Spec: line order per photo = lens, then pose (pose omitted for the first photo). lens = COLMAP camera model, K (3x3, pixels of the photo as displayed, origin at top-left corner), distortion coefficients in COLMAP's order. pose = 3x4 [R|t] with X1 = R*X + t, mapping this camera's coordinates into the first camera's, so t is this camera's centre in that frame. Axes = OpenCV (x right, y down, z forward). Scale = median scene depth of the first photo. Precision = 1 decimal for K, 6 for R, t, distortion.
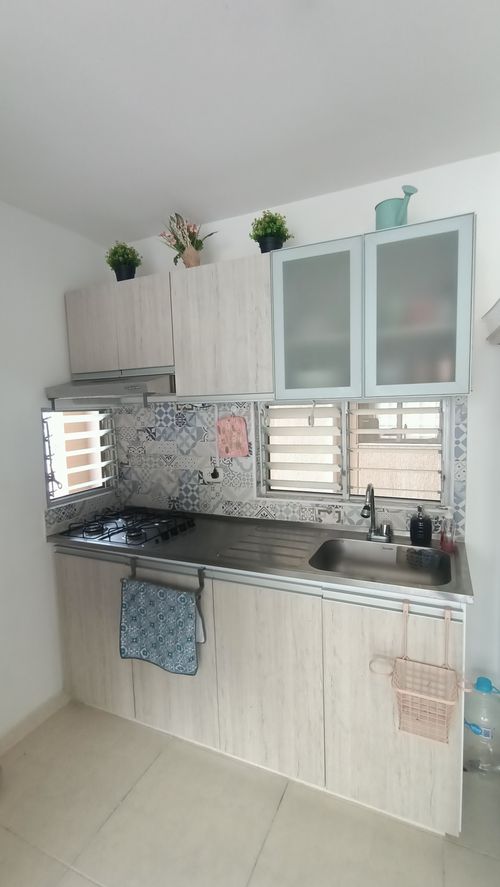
lens RADIAL K [[406.1, 0, 258.6], [0, 406.1, 443.2], [0, 0, 1]] dist [-0.002081, 0.000267]
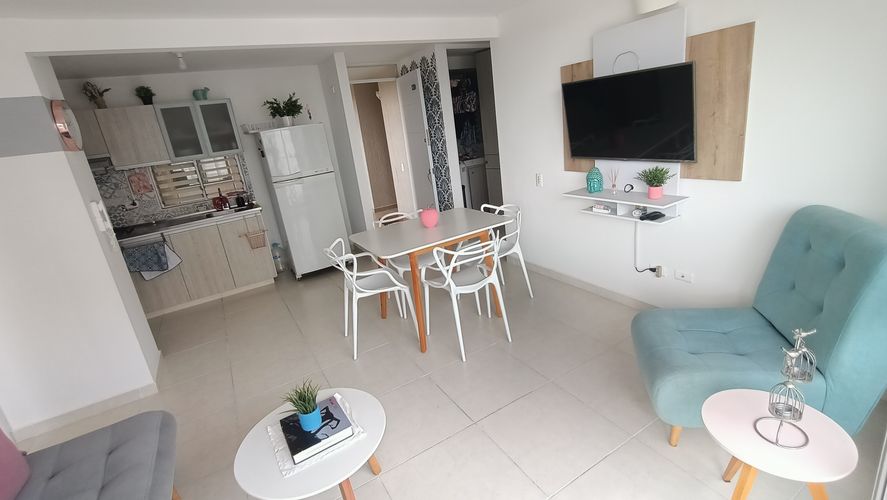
lens RADIAL K [[406.1, 0, 441.3], [0, 406.1, 244.8], [0, 0, 1]] dist [-0.002081, 0.000267]
pose [[0.589779, -0.279420, 0.757684, -0.816116], [0.187268, 0.959980, 0.208255, 0.141624], [-0.785551, 0.019066, 0.618503, -1.502377]]
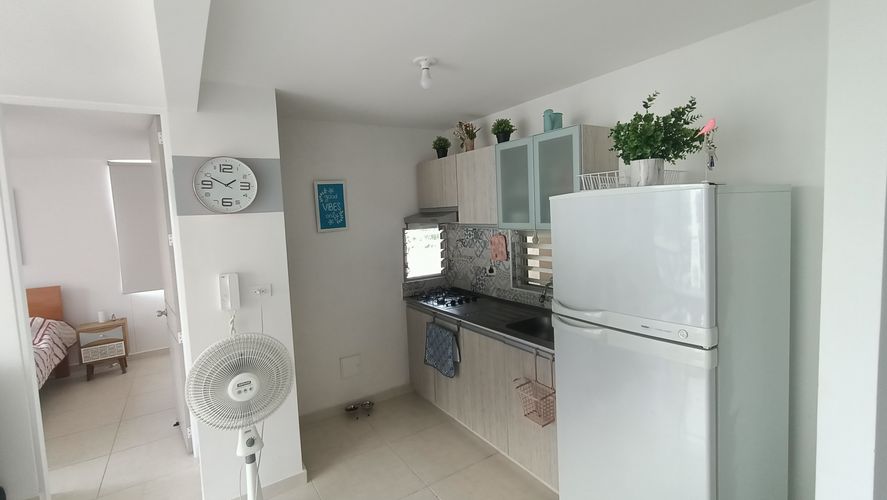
lens RADIAL K [[406.1, 0, 437.3], [0, 406.1, 236.5], [0, 0, 1]] dist [-0.002081, 0.000267]
pose [[0.830672, 0.026981, -0.556108, 0.608434], [-0.031369, 0.999507, 0.001637, -0.053108], [0.555878, 0.016085, 0.831108, -0.444500]]
